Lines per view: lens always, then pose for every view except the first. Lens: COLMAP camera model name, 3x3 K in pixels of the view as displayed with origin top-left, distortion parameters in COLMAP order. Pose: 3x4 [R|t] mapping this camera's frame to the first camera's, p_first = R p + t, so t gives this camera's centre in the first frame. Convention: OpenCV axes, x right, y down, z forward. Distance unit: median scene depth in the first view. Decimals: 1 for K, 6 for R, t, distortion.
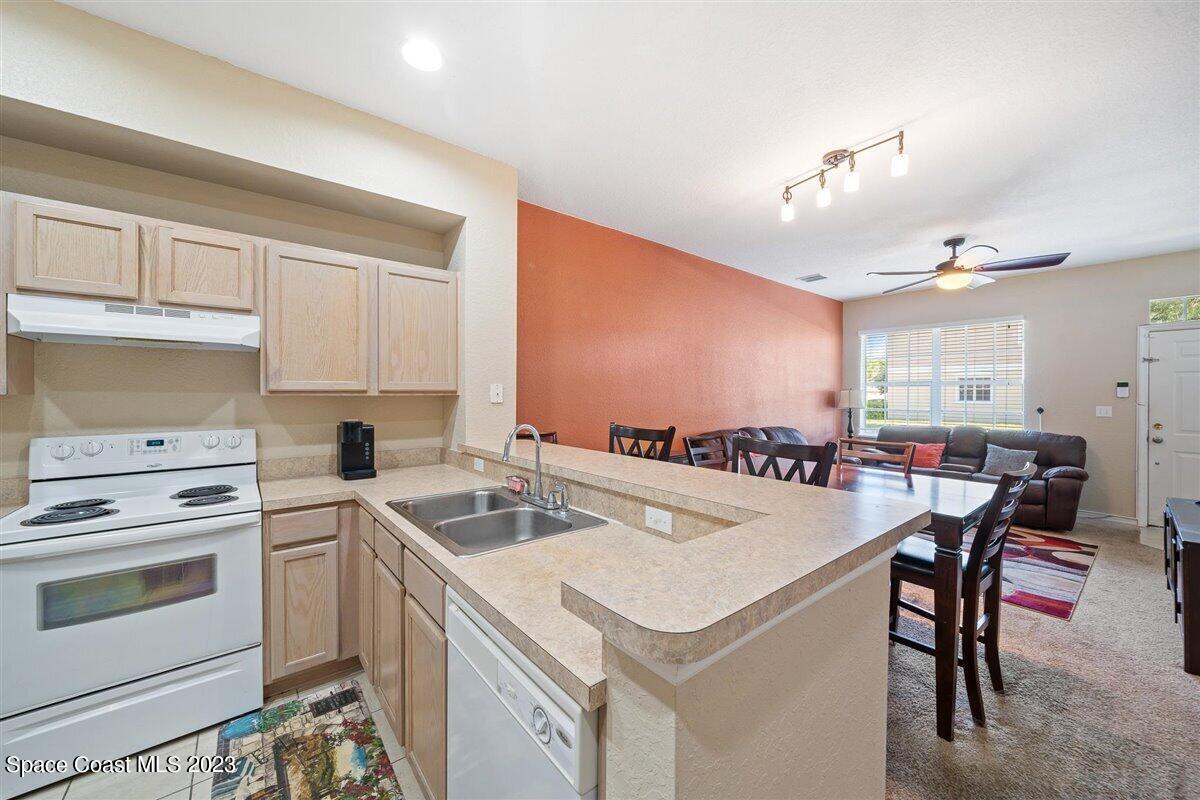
lens RADIAL K [[443.7, 0, 598.0], [0, 443.7, 393.1], [0, 0, 1]] dist [-0.003715, -0.000264]
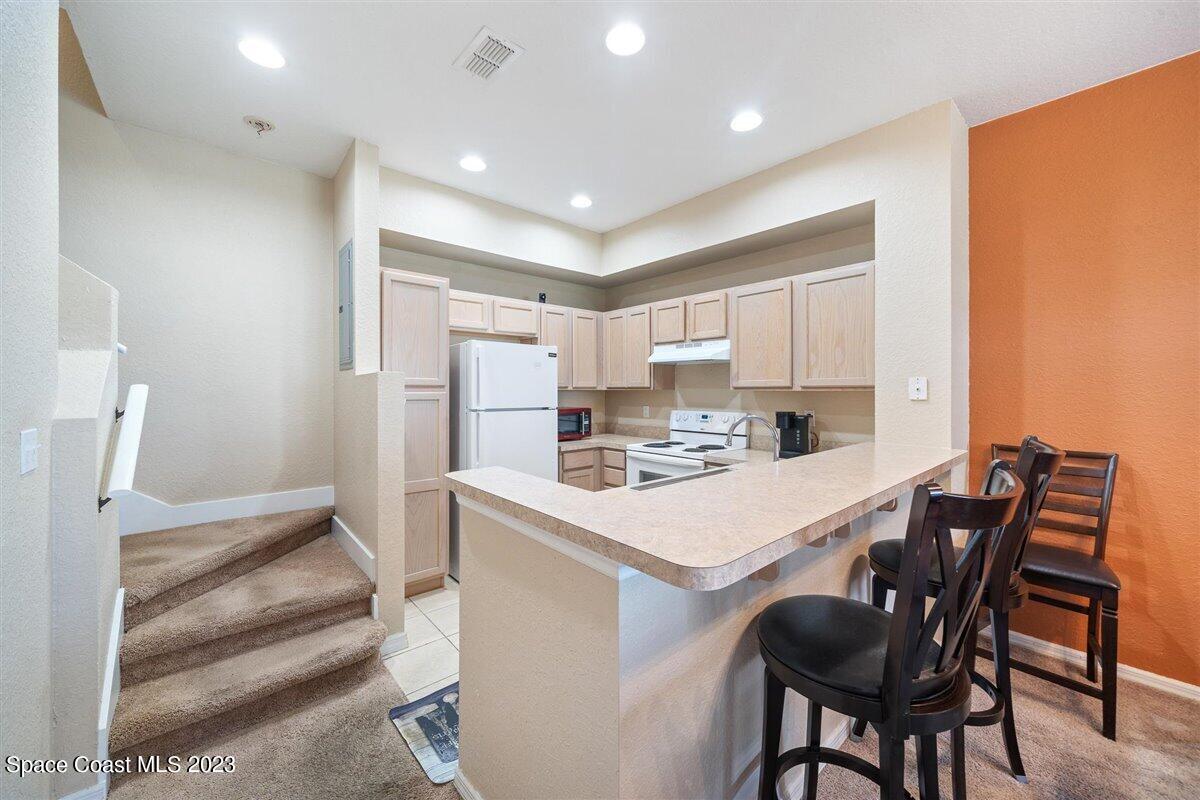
lens RADIAL K [[443.7, 0, 598.0], [0, 443.7, 393.1], [0, 0, 1]] dist [-0.003715, -0.000264]
pose [[0.045169, 0.006197, -0.998960, 0.375286], [0.000989, 0.999980, 0.006248, 0.002200], [0.998979, -0.001270, 0.045162, 0.233094]]
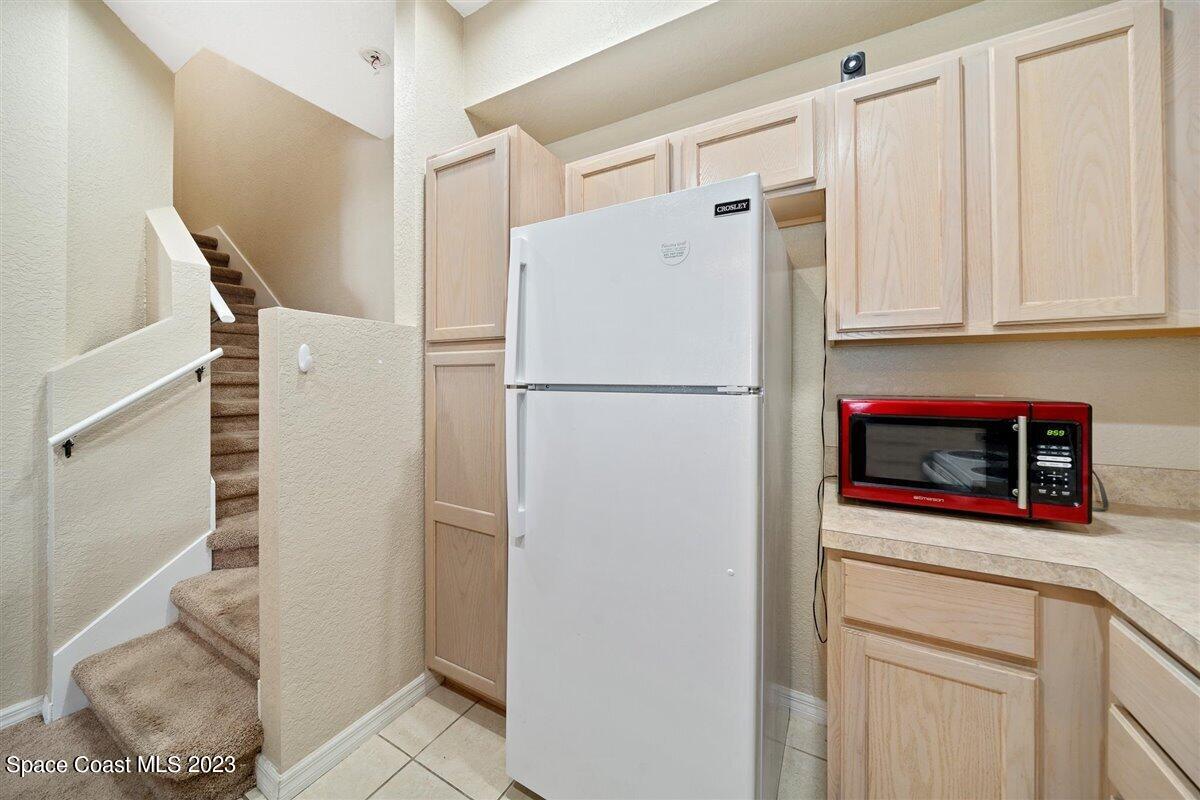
lens RADIAL K [[428.9, 0, 593.9], [0, 428.9, 387.8], [0, 0, 1]] dist [-0.000326, -0.000027]
pose [[-0.930329, -0.004630, -0.366696, -0.246154], [-0.004586, 0.999989, -0.000991, 0.032322], [0.366697, 0.000760, -0.930340, 0.363489]]
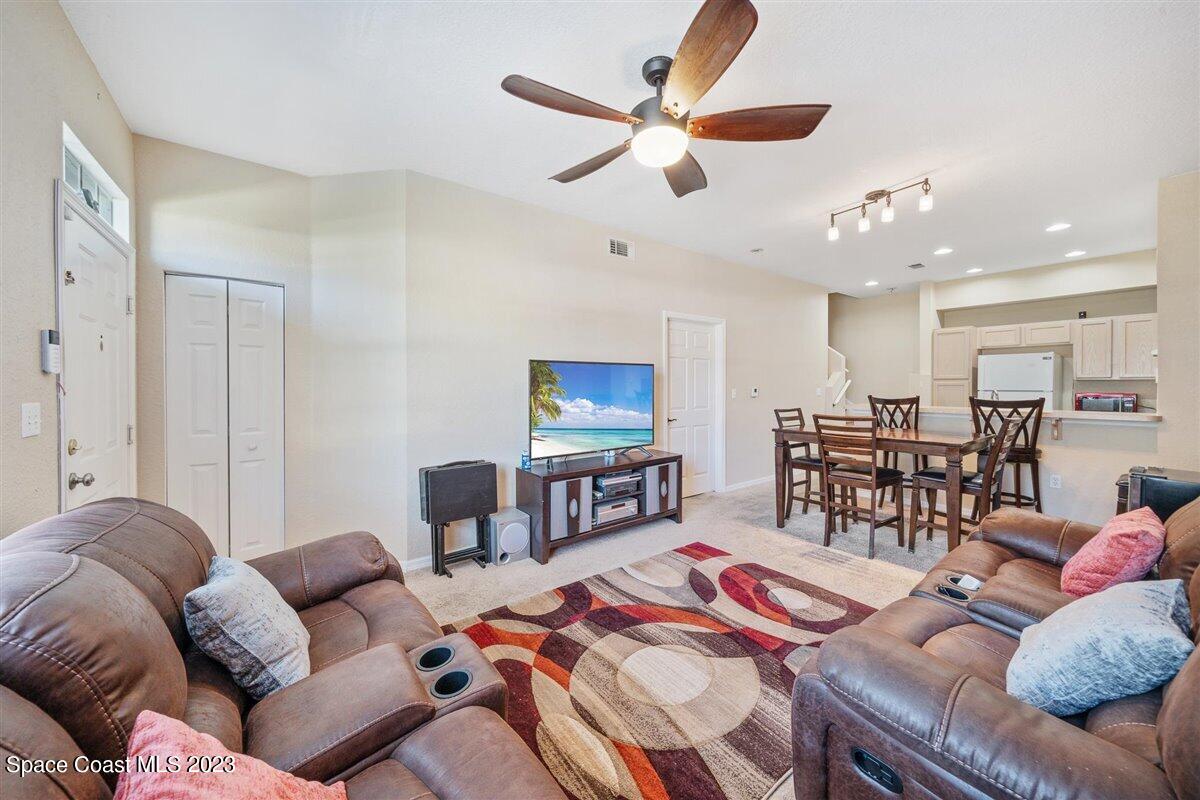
lens RADIAL K [[428.9, 0, 593.9], [0, 428.9, 387.8], [0, 0, 1]] dist [-0.000326, -0.000027]
pose [[-0.999182, -0.000930, 0.040436, 0.811565], [-0.000775, 0.999992, 0.003840, 0.019570], [-0.040439, 0.003806, -0.999175, 1.419746]]
